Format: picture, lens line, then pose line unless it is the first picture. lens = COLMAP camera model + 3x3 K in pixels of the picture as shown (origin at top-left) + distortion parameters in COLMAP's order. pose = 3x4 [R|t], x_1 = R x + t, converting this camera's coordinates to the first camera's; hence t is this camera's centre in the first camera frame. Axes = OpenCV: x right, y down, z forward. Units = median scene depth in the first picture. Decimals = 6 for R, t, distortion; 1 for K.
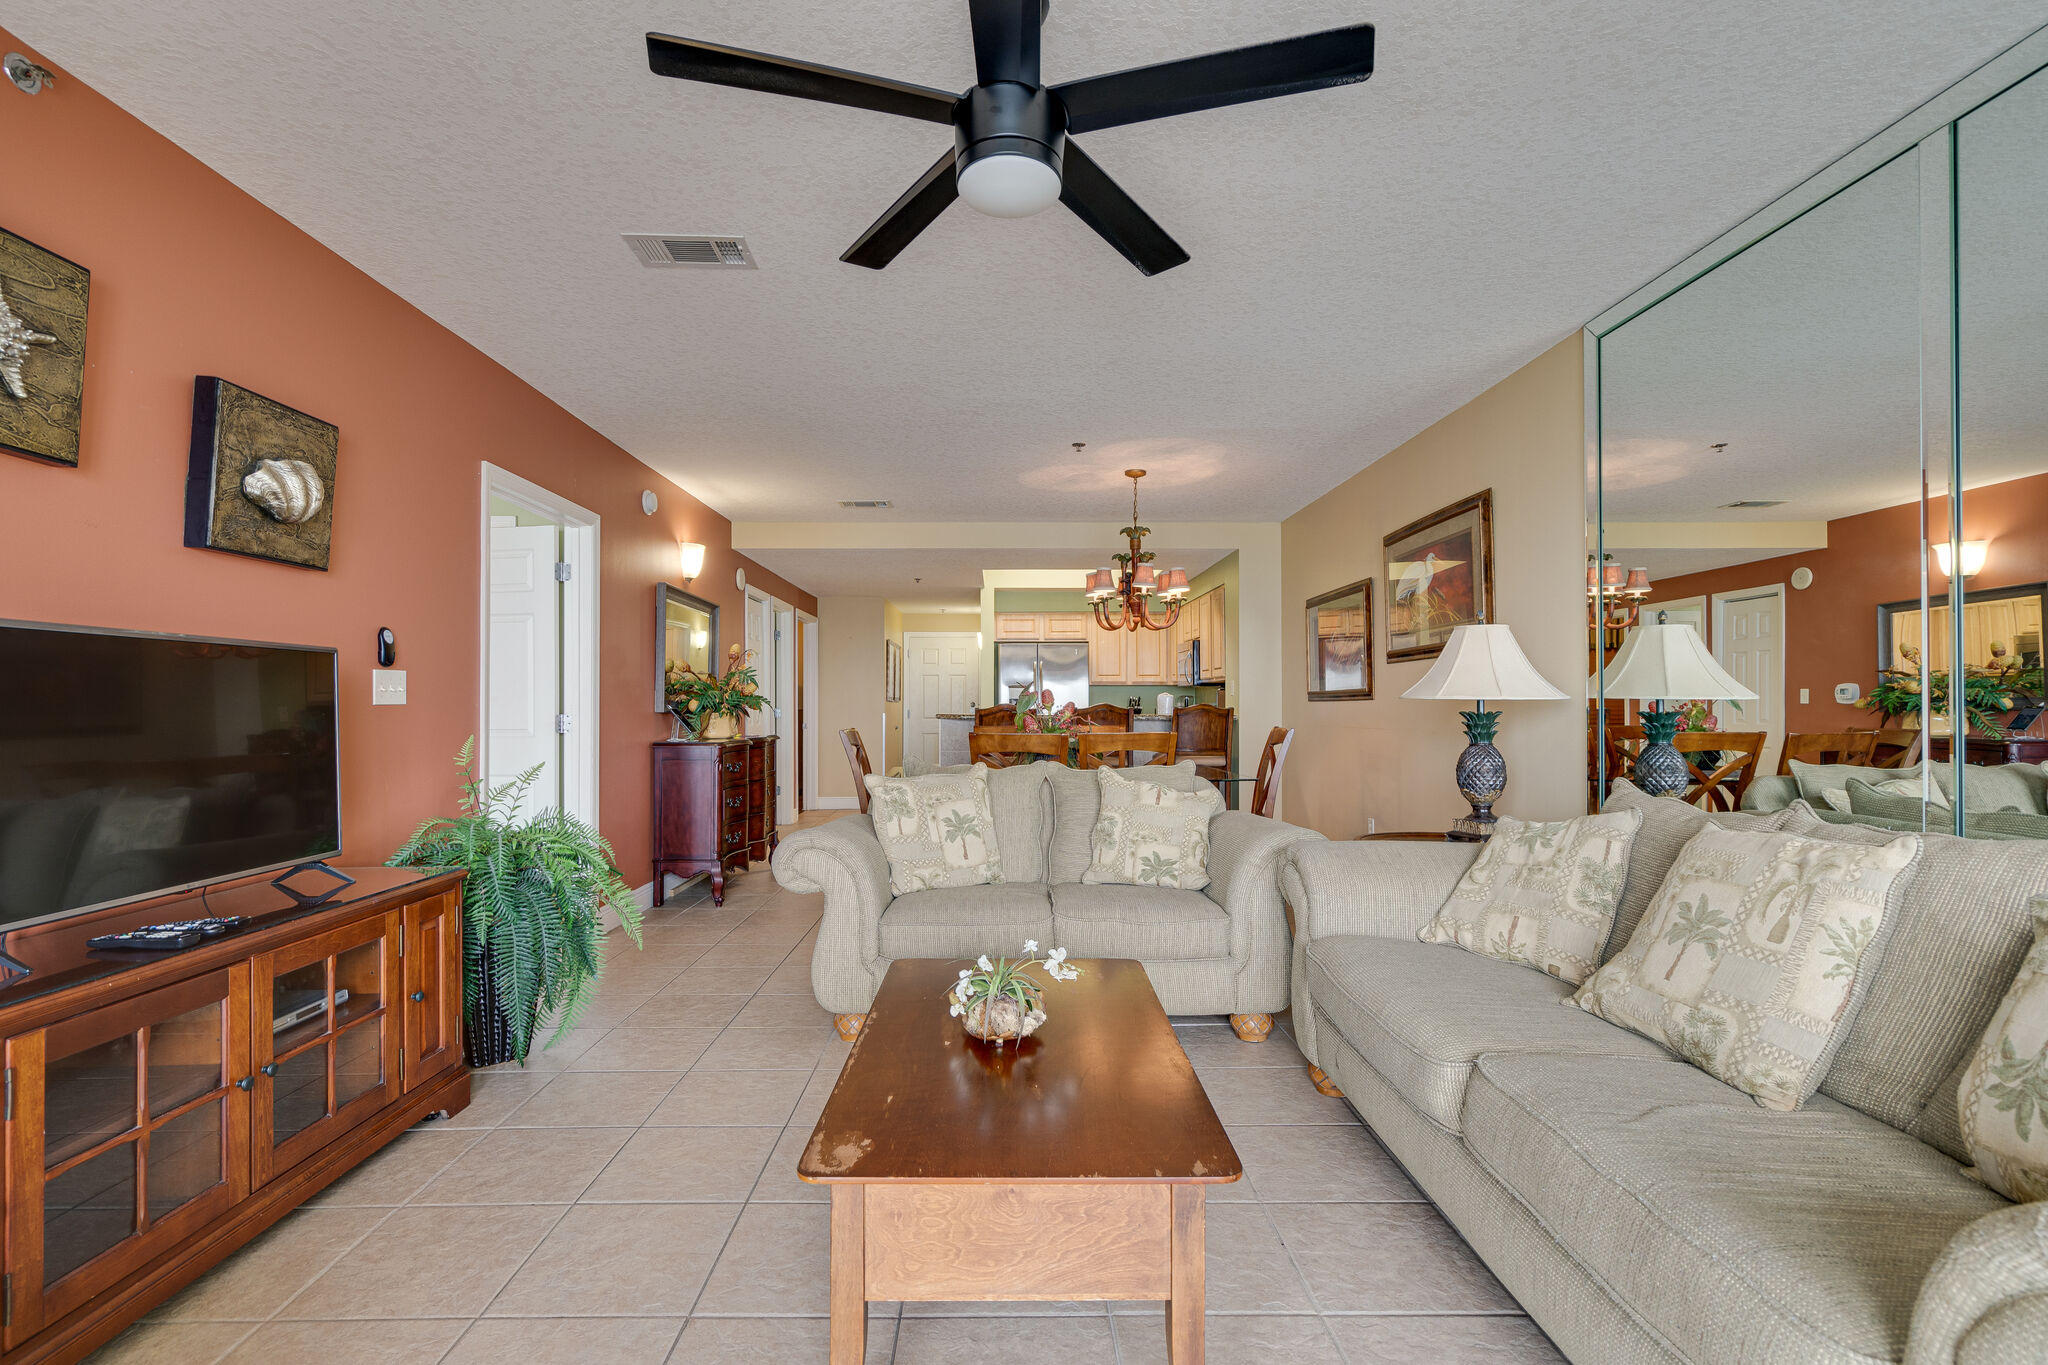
lens RADIAL K [[931.3, 0, 996.3], [0, 931.3, 701.9], [0, 0, 1]] dist [-0.004608, 0.002718]
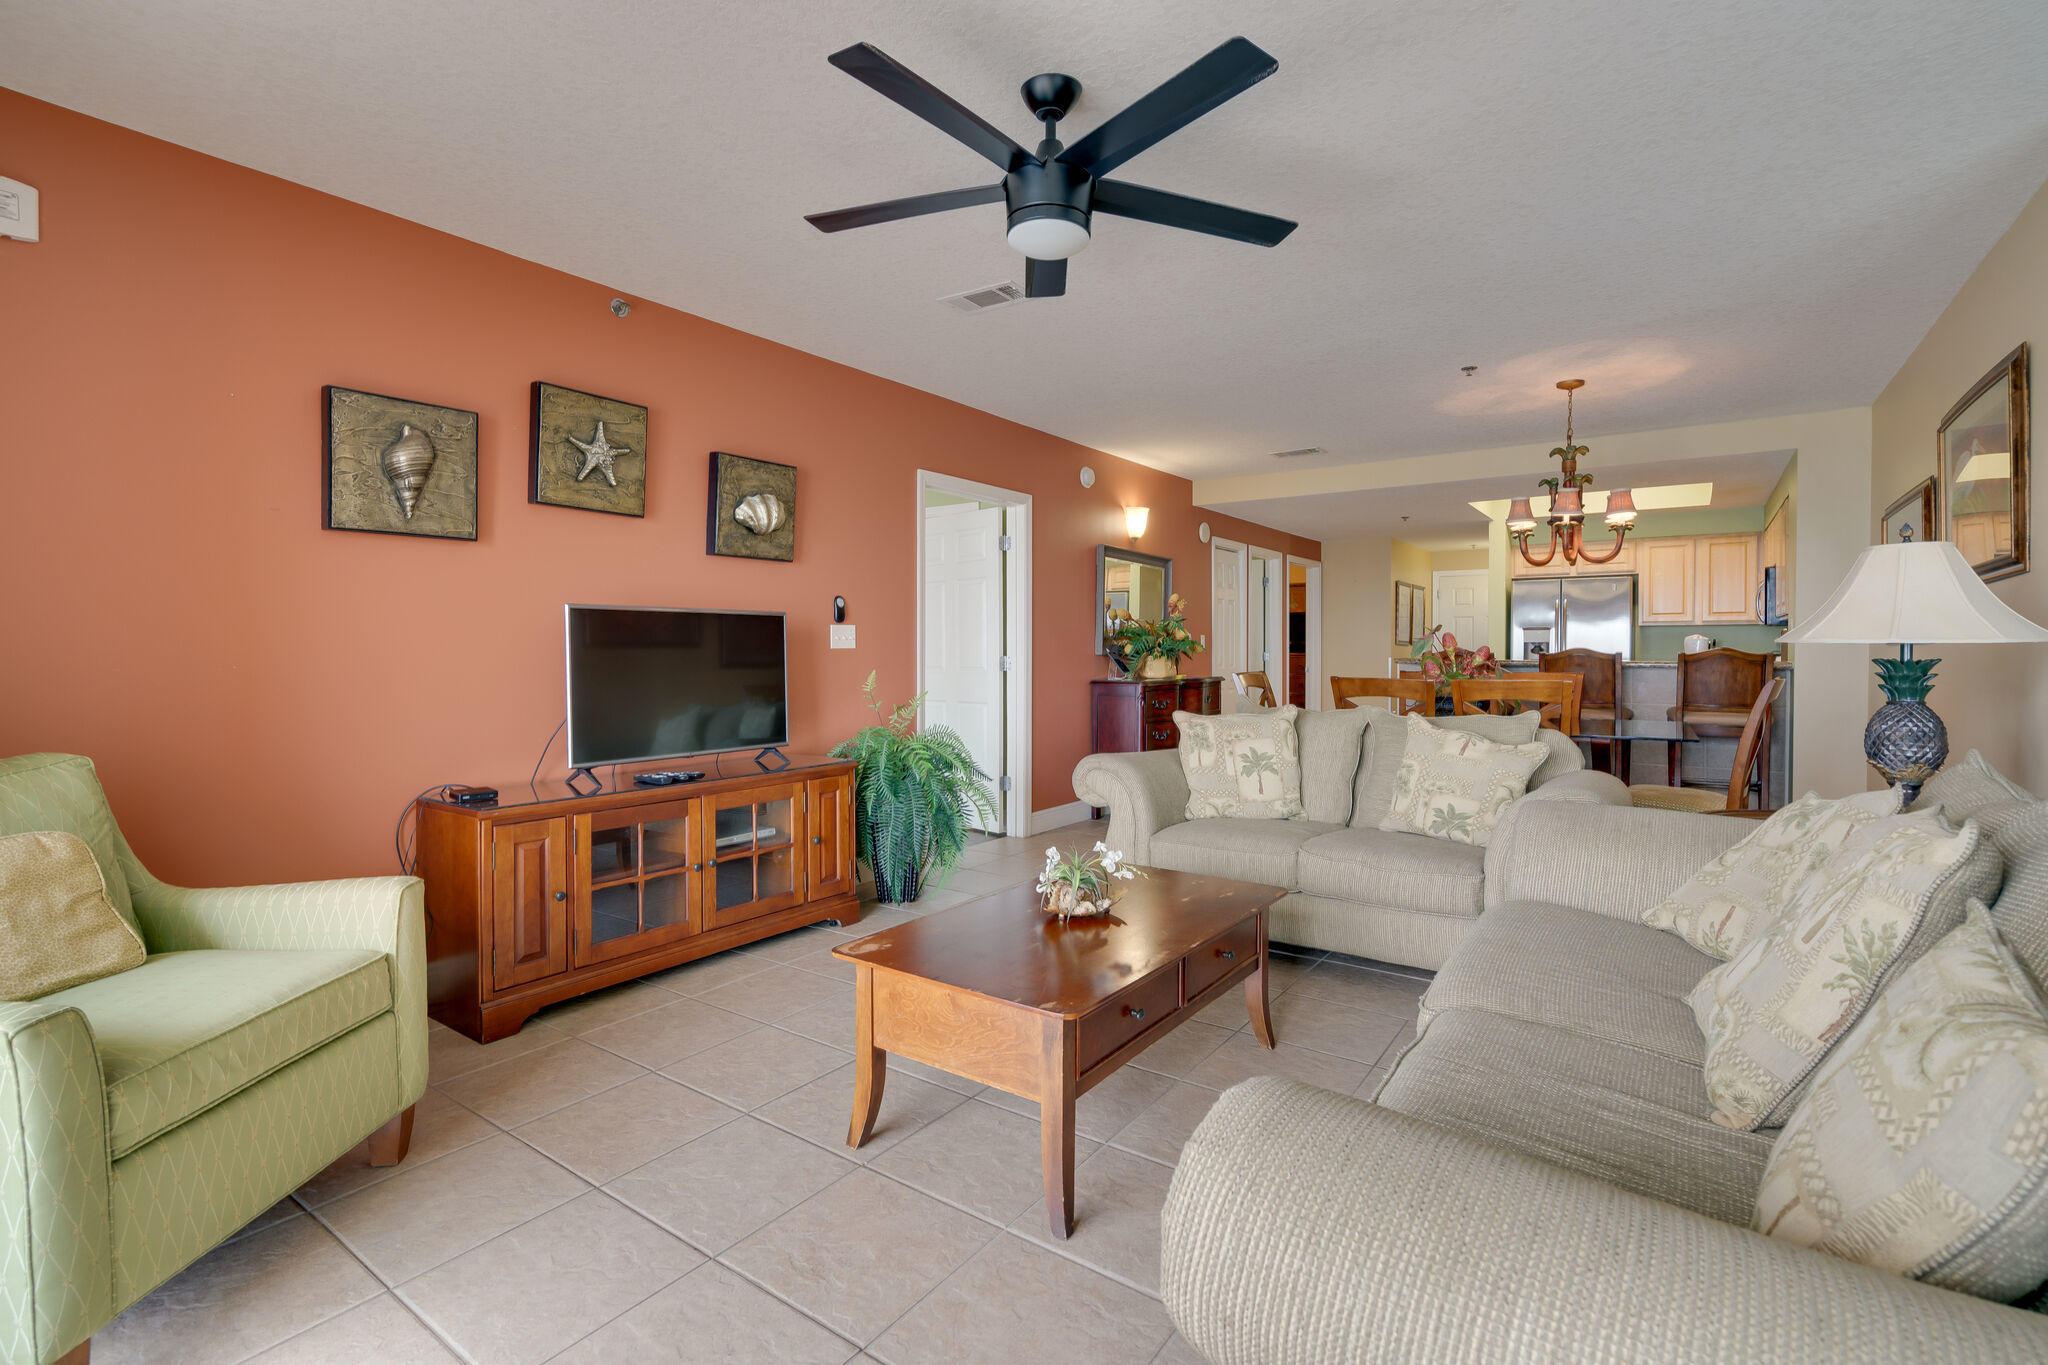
lens RADIAL K [[931.3, 0, 1008.5], [0, 931.3, 664.8], [0, 0, 1]] dist [-0.004608, 0.002718]
pose [[0.810520, 0.011178, -0.585605, 0.376897], [0.000946, 0.999792, 0.020393, -0.001179], [0.585711, -0.017083, 0.810340, -0.033546]]
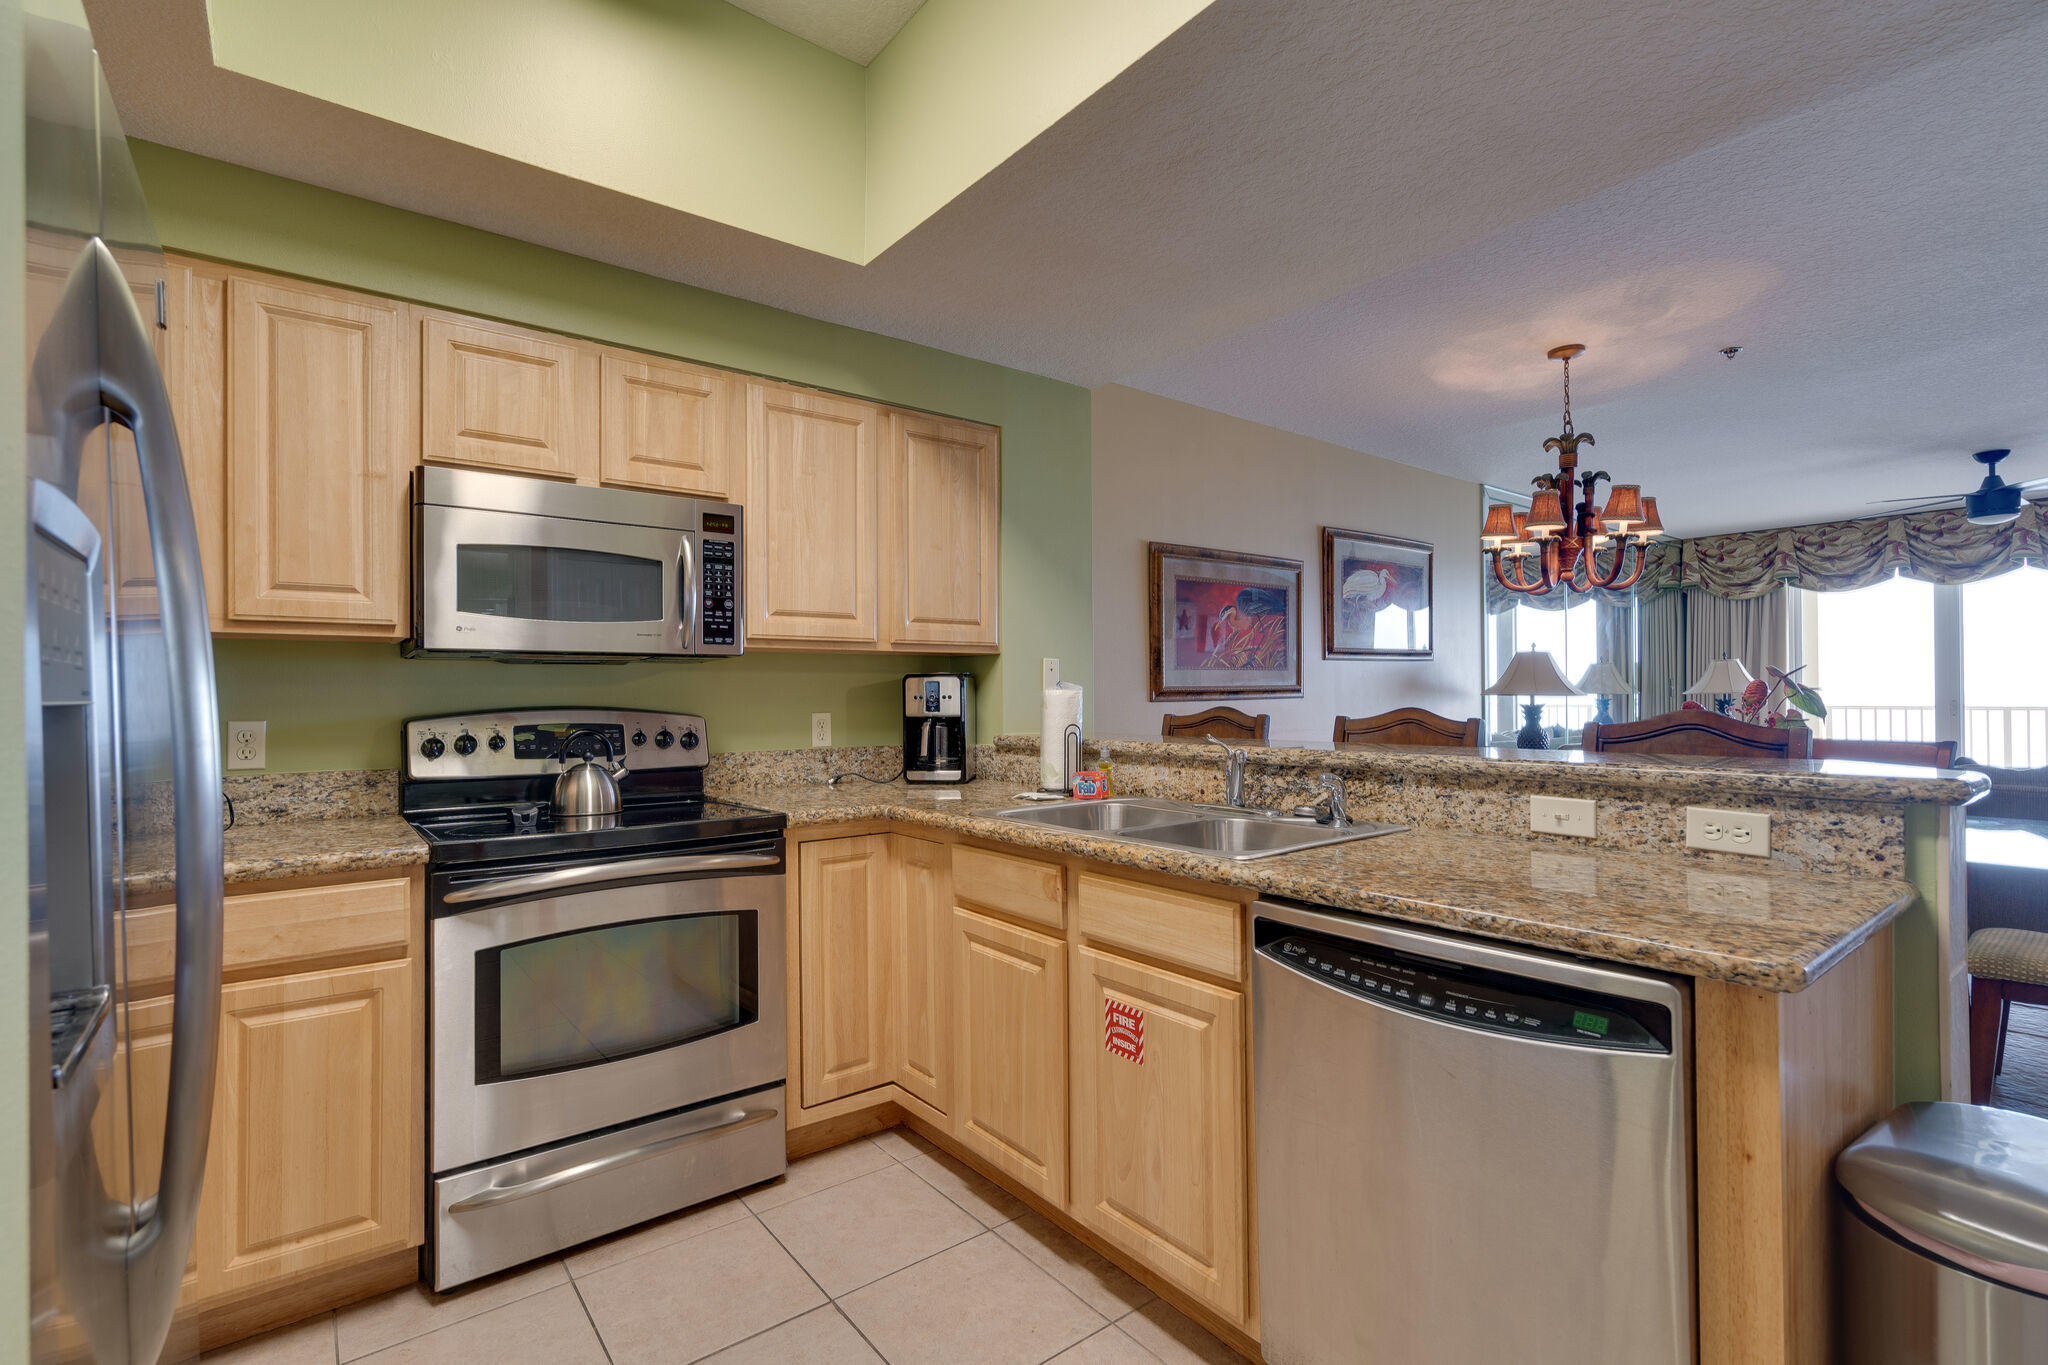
lens RADIAL K [[931.3, 0, 1013.7], [0, 931.3, 687.4], [0, 0, 1]] dist [-0.004608, 0.002718]
pose [[-0.614783, 0.005143, 0.788680, -0.205297], [0.004406, 0.999986, -0.003086, -0.012091], [-0.788684, 0.001578, -0.614796, 2.734488]]
